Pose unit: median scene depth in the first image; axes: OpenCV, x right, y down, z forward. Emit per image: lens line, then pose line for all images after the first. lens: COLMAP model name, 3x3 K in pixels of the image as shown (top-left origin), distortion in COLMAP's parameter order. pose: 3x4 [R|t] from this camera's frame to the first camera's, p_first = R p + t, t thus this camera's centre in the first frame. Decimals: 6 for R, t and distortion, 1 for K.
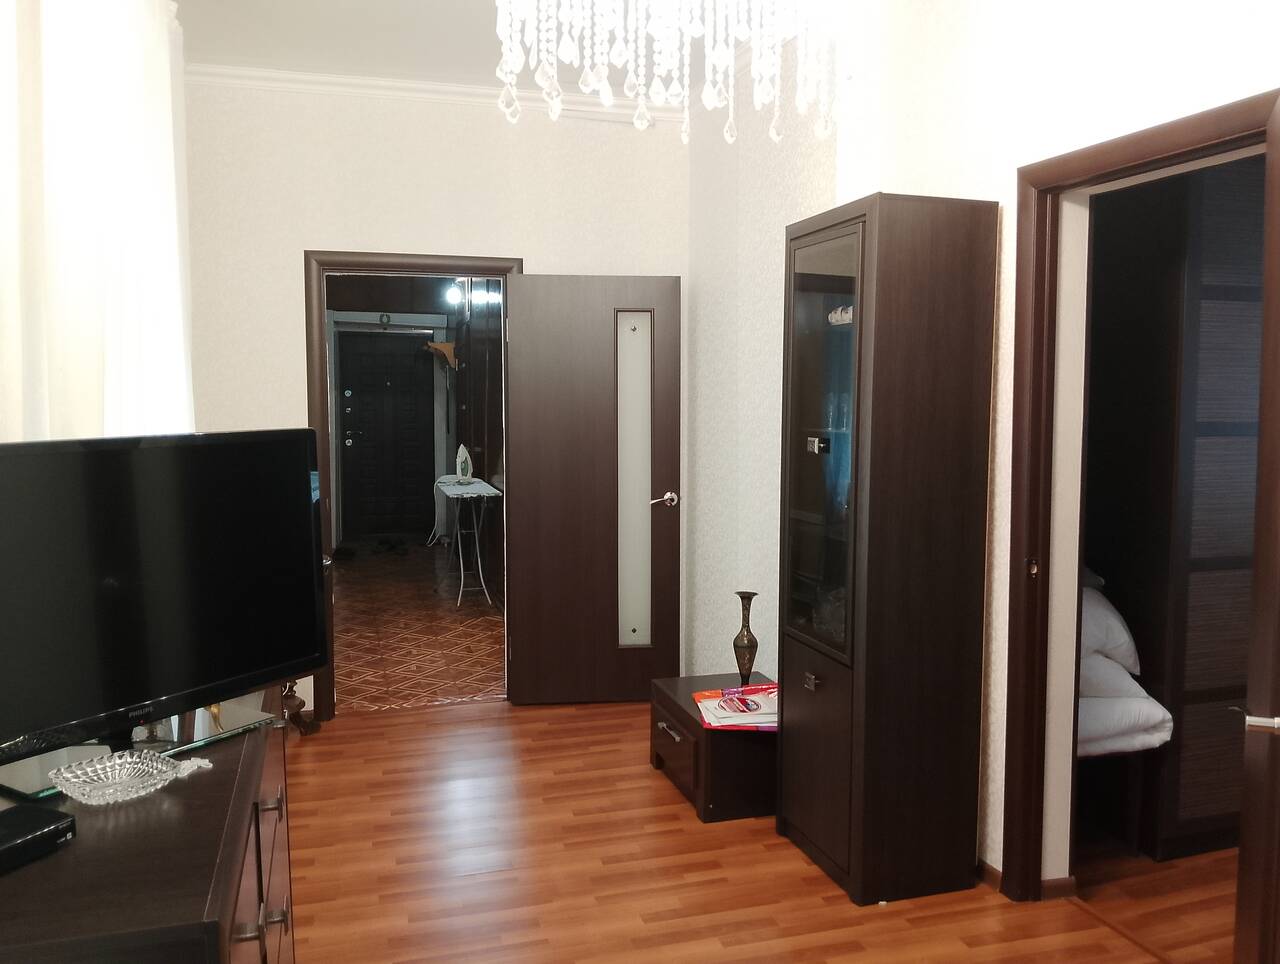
lens RADIAL K [[988.3, 0, 640.0], [0, 988.3, 482.0], [0, 0, 1]] dist [0.121446, -0.001822]
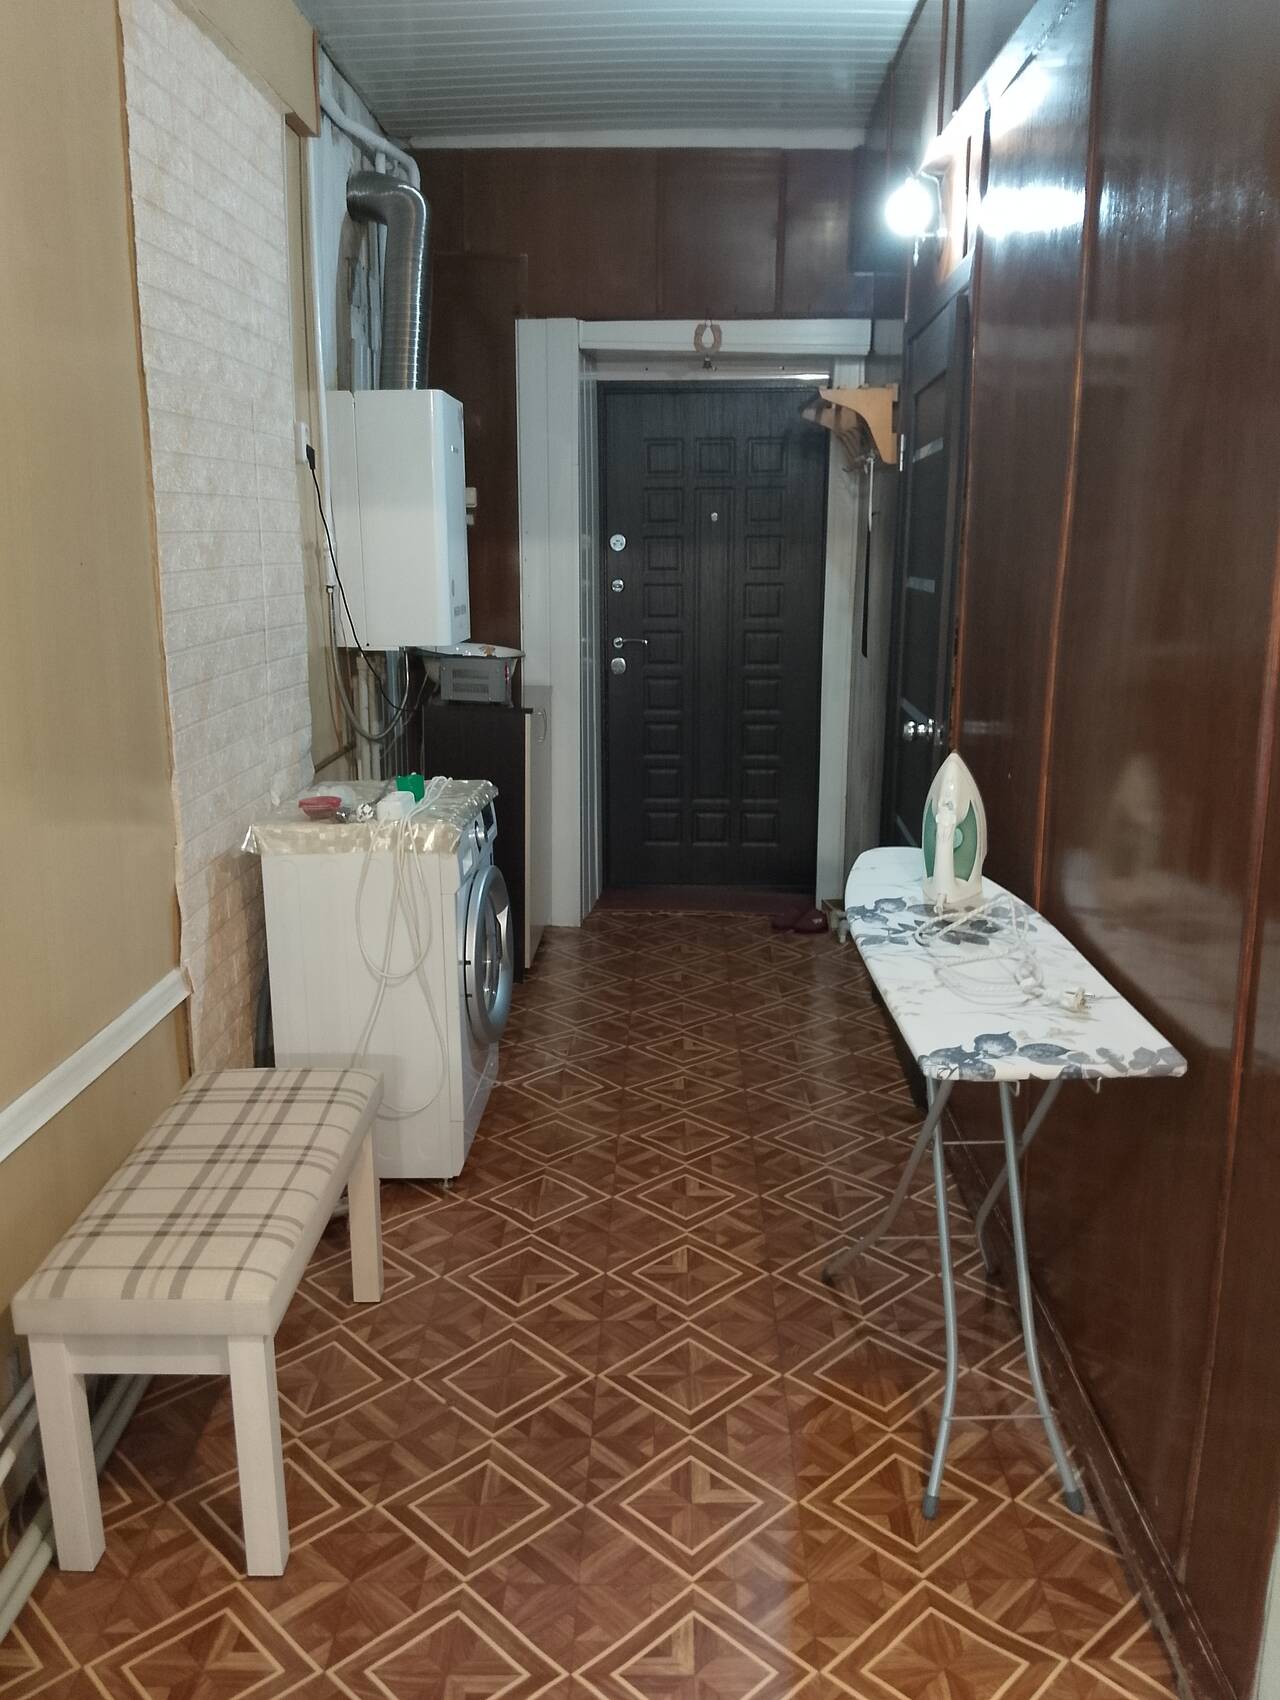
lens RADIAL K [[1312.6, 0, 640.0], [0, 1312.6, 850.0], [0, 0, 1]] dist [0.121446, -0.001822]
pose [[0.950245, 0.065781, -0.304478, -0.113489], [-0.019690, 0.988178, 0.152041, -0.048314], [0.310879, -0.138481, 0.940307, 0.492046]]
